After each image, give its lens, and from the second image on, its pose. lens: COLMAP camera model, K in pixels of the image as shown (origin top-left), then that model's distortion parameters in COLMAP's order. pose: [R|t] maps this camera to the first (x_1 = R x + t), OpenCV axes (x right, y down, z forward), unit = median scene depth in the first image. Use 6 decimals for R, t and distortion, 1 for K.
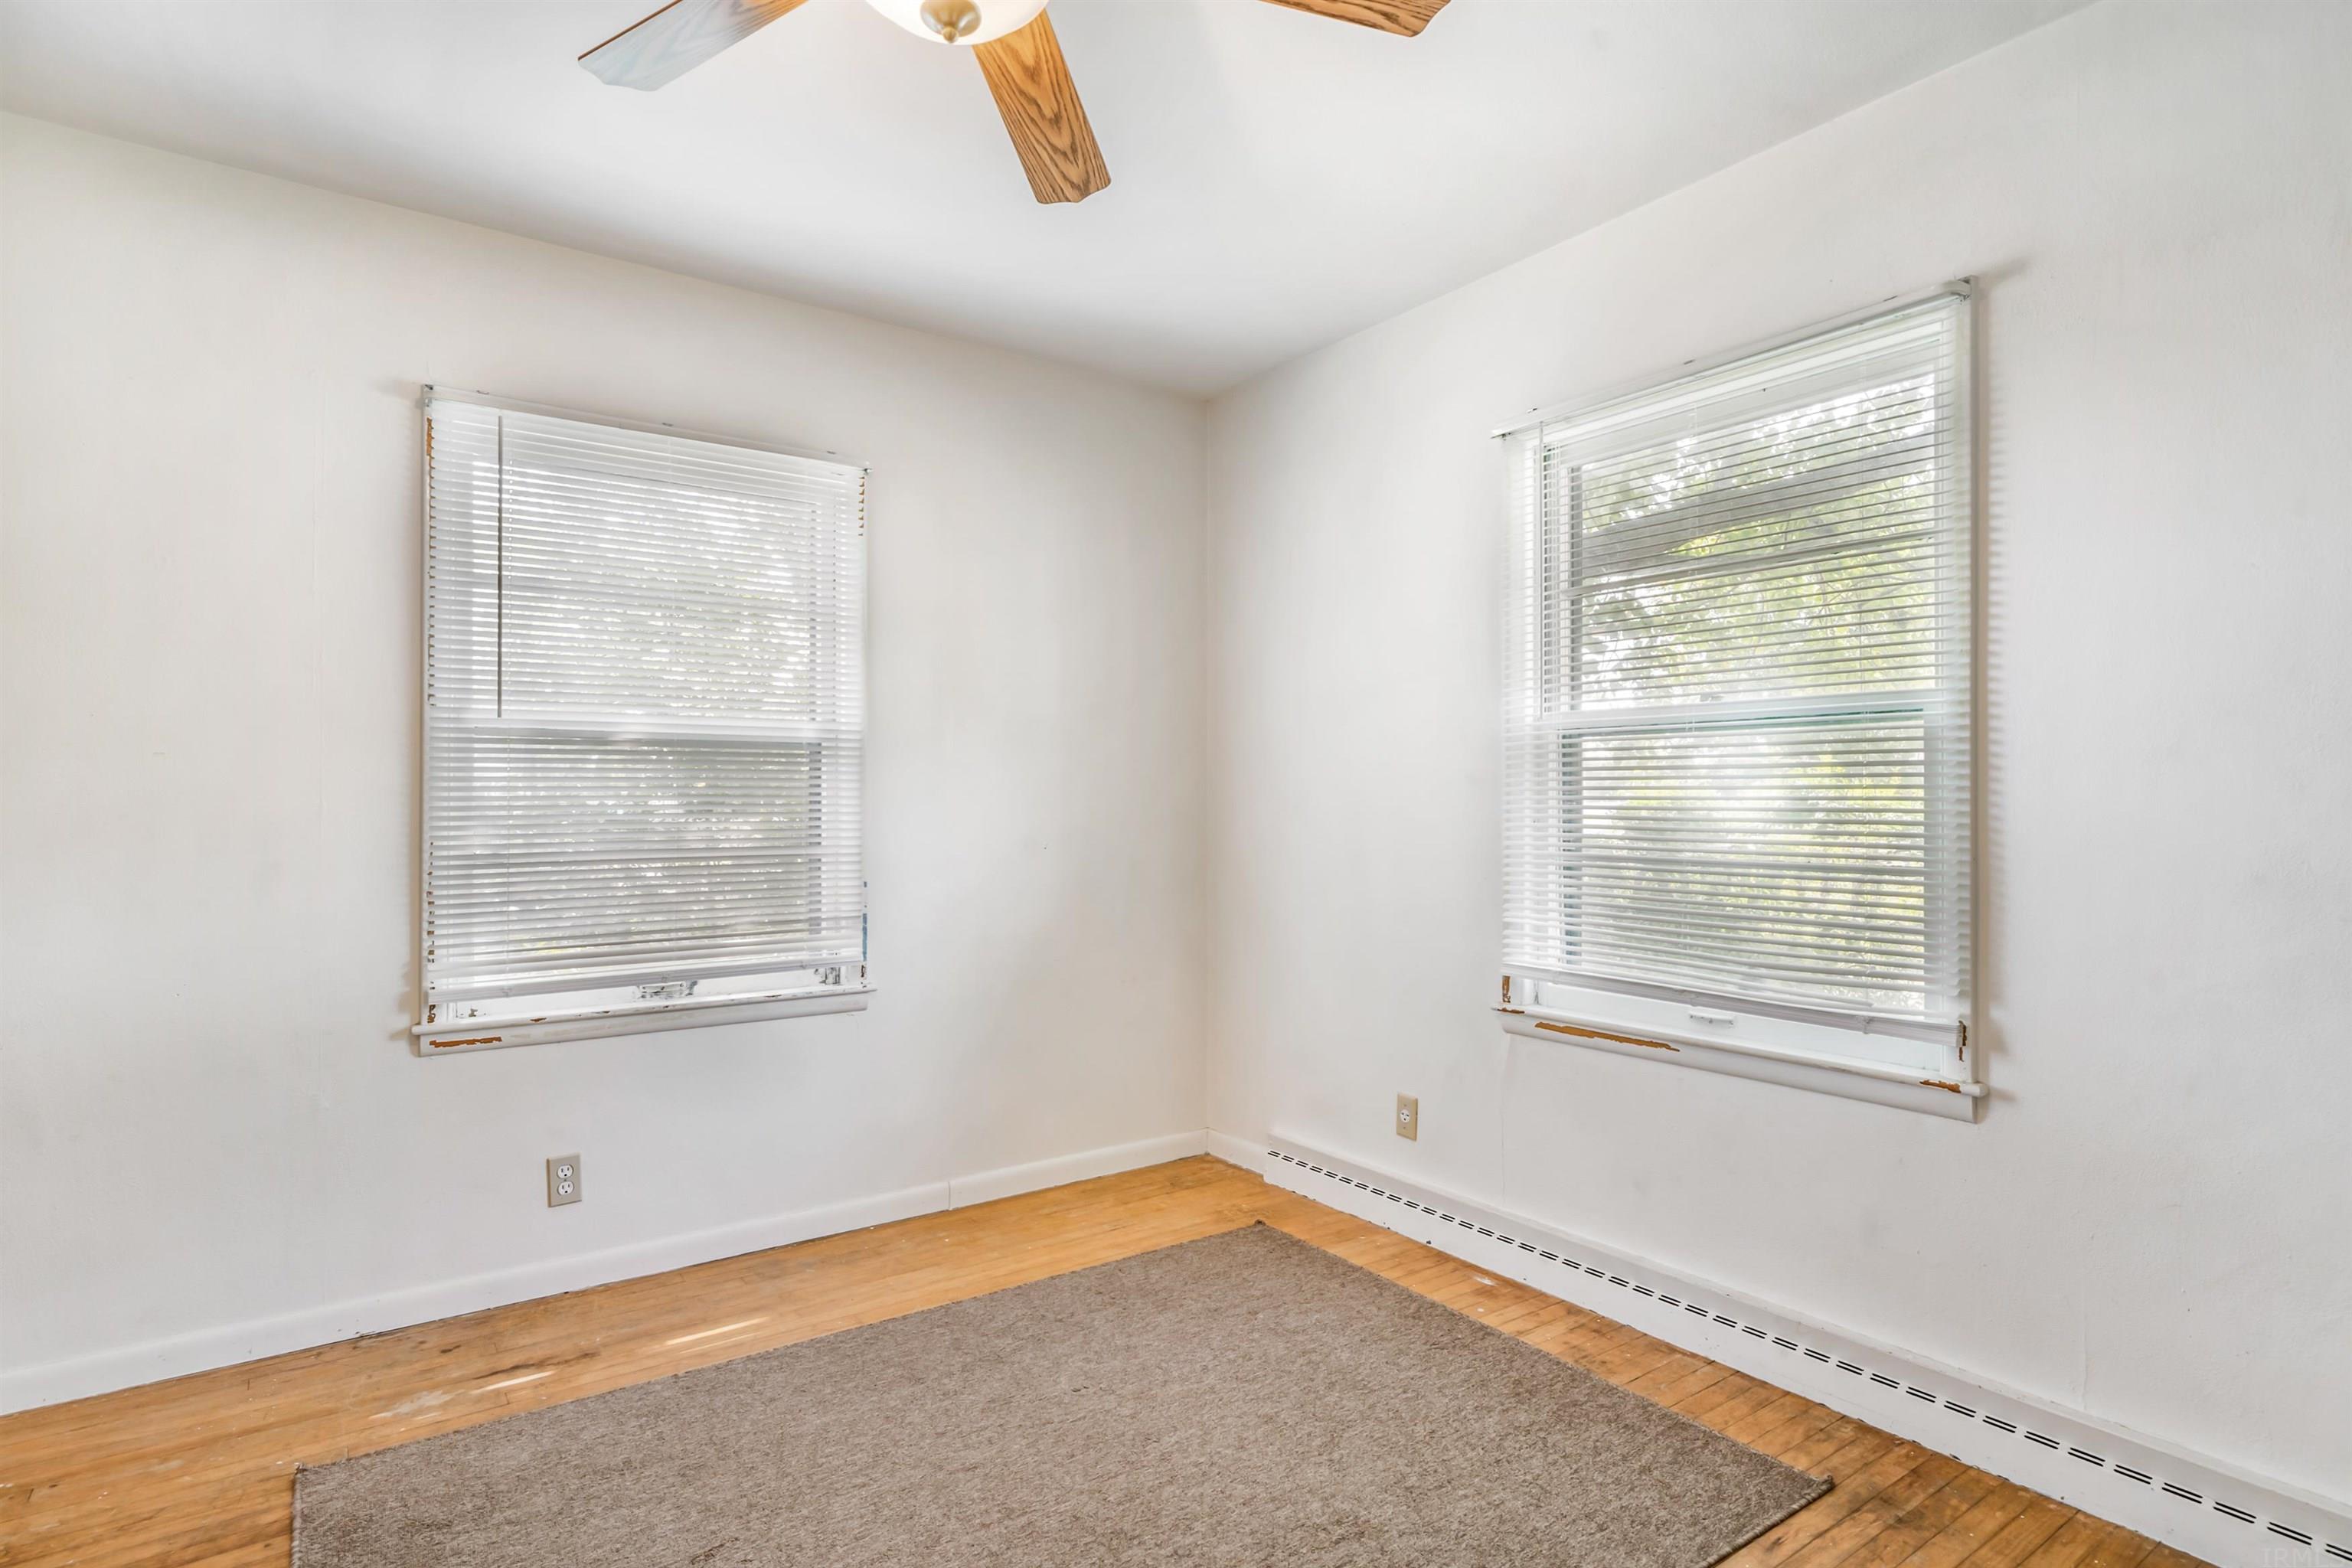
lens RADIAL K [[1224.1, 0, 1175.1], [0, 1224.1, 778.0], [0, 0, 1]] dist [-0.004979, 0.004904]
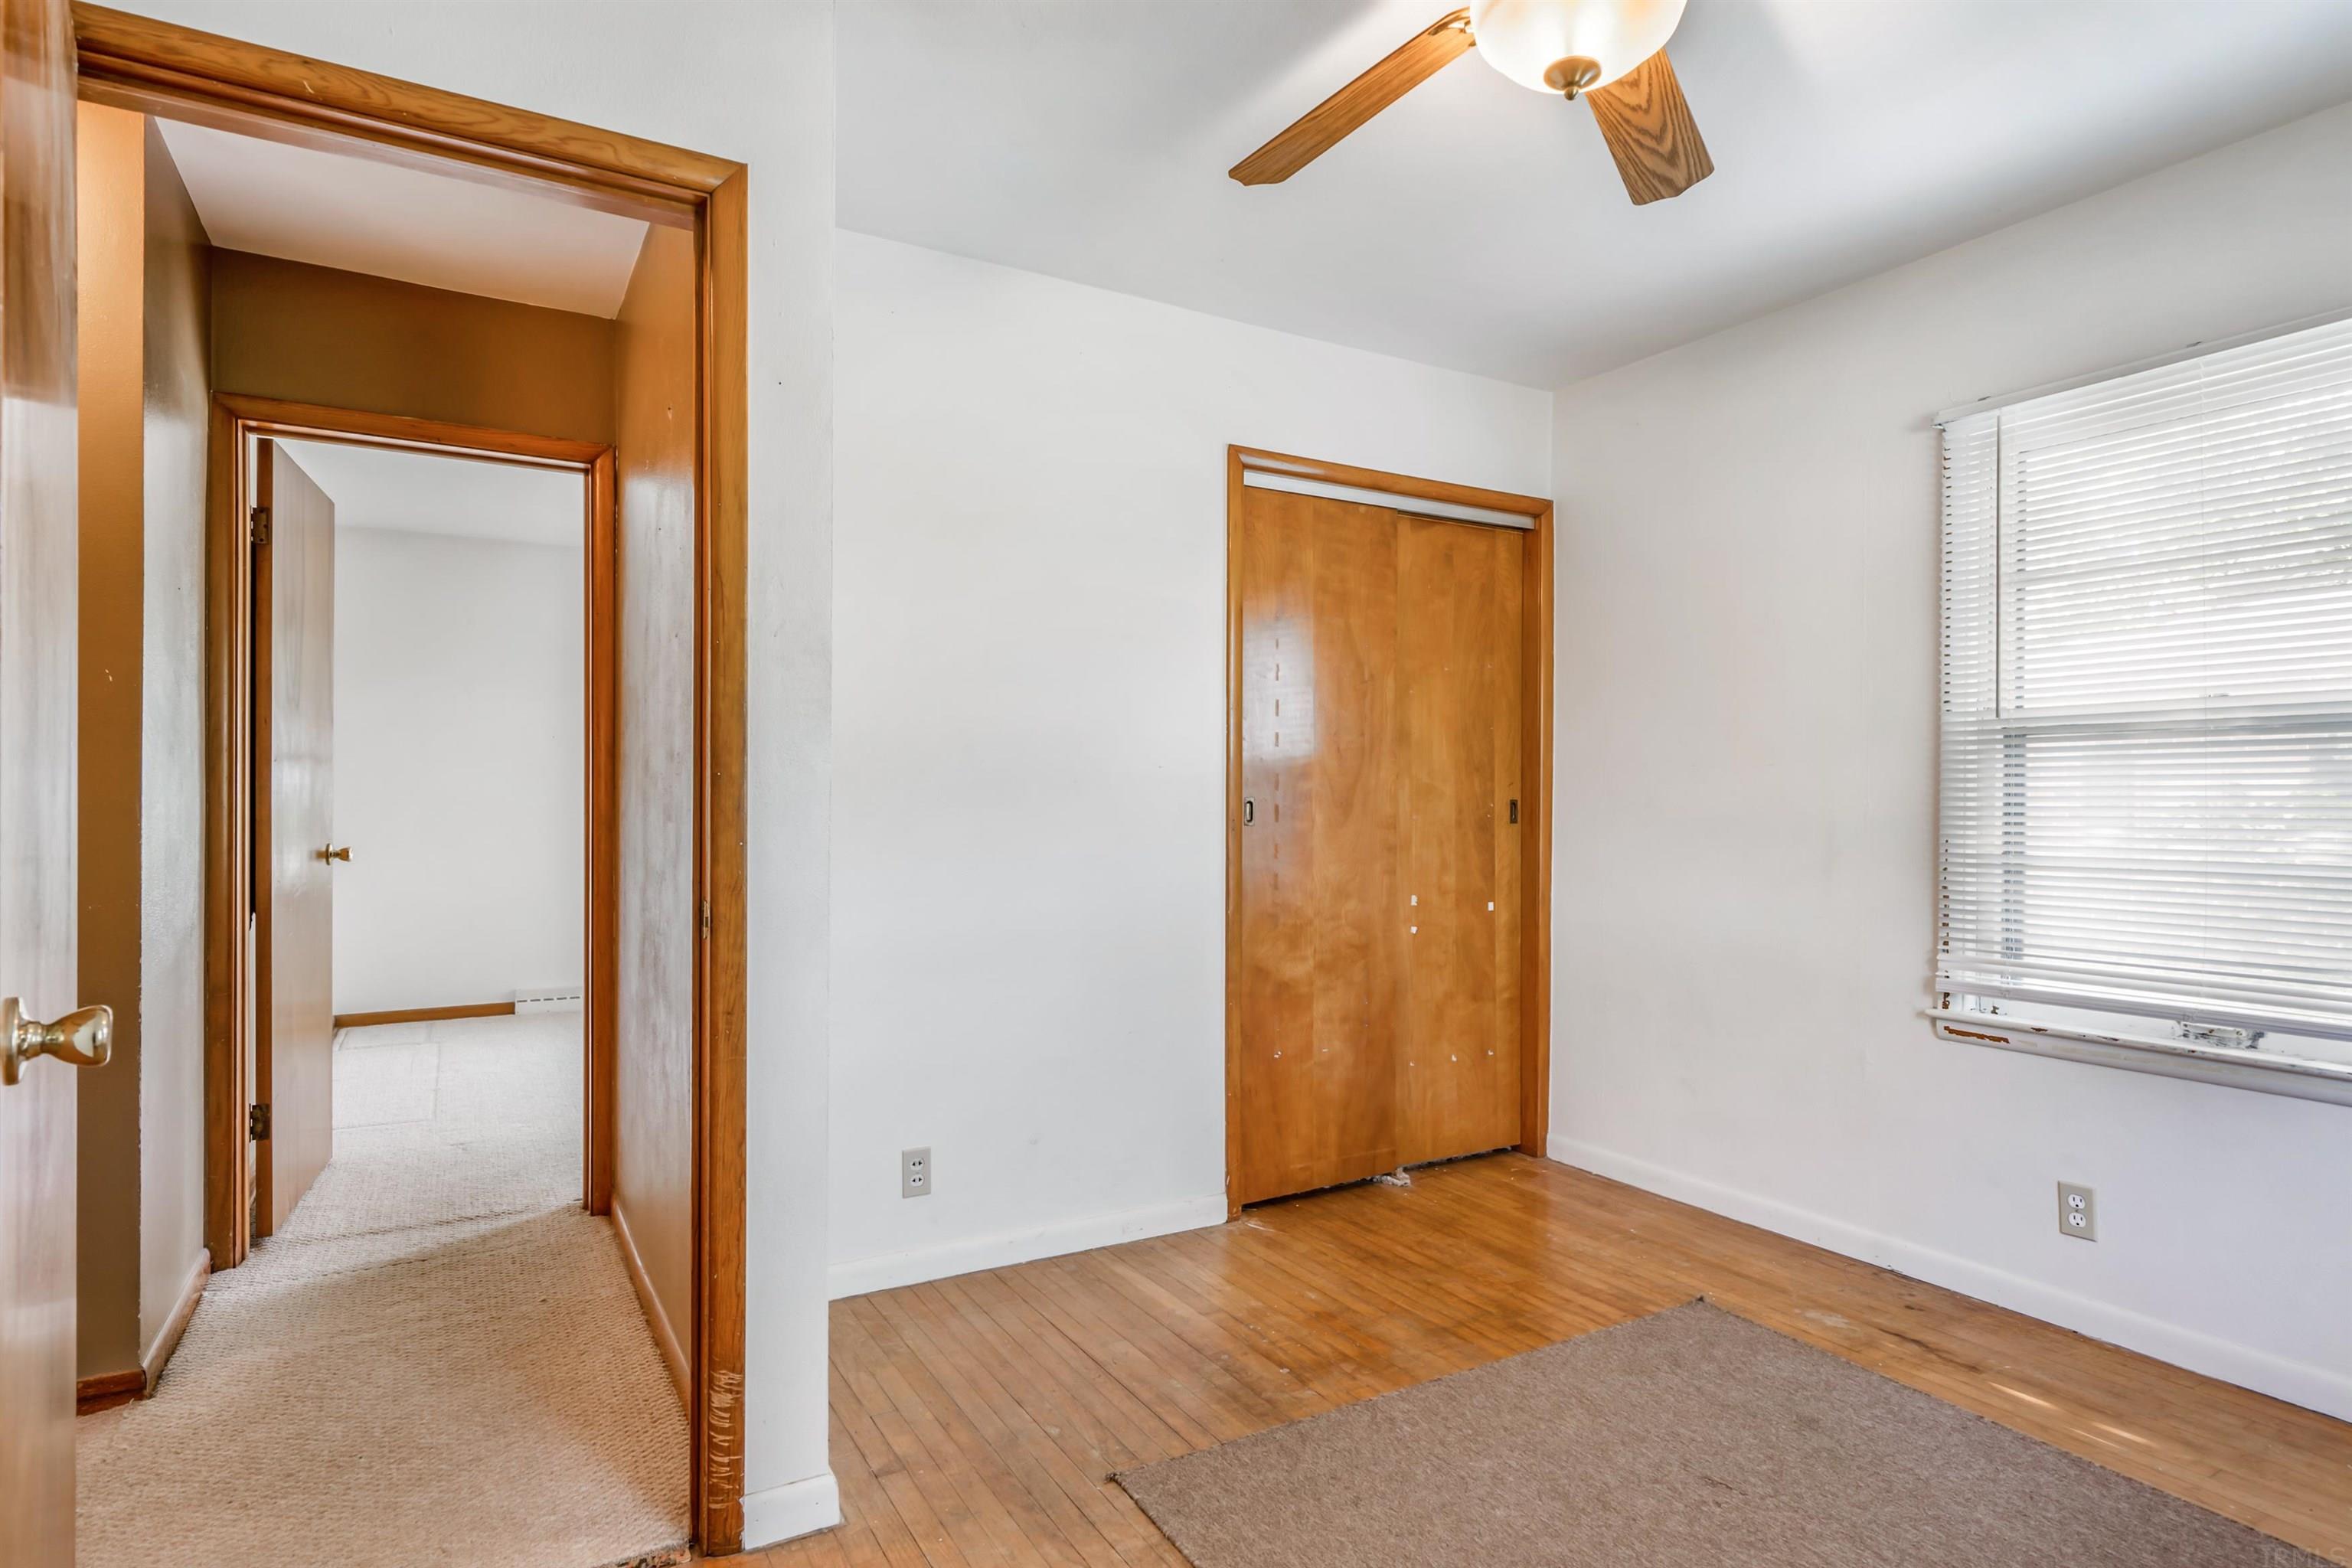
lens RADIAL K [[1224.1, 0, 1176.4], [0, 1224.1, 805.5], [0, 0, 1]] dist [-0.004979, 0.004904]
pose [[-0.090928, 0.001996, -0.995856, 0.512154], [0.005122, 0.999986, 0.001537, 0.017785], [0.995844, -0.004961, -0.090936, 0.429635]]
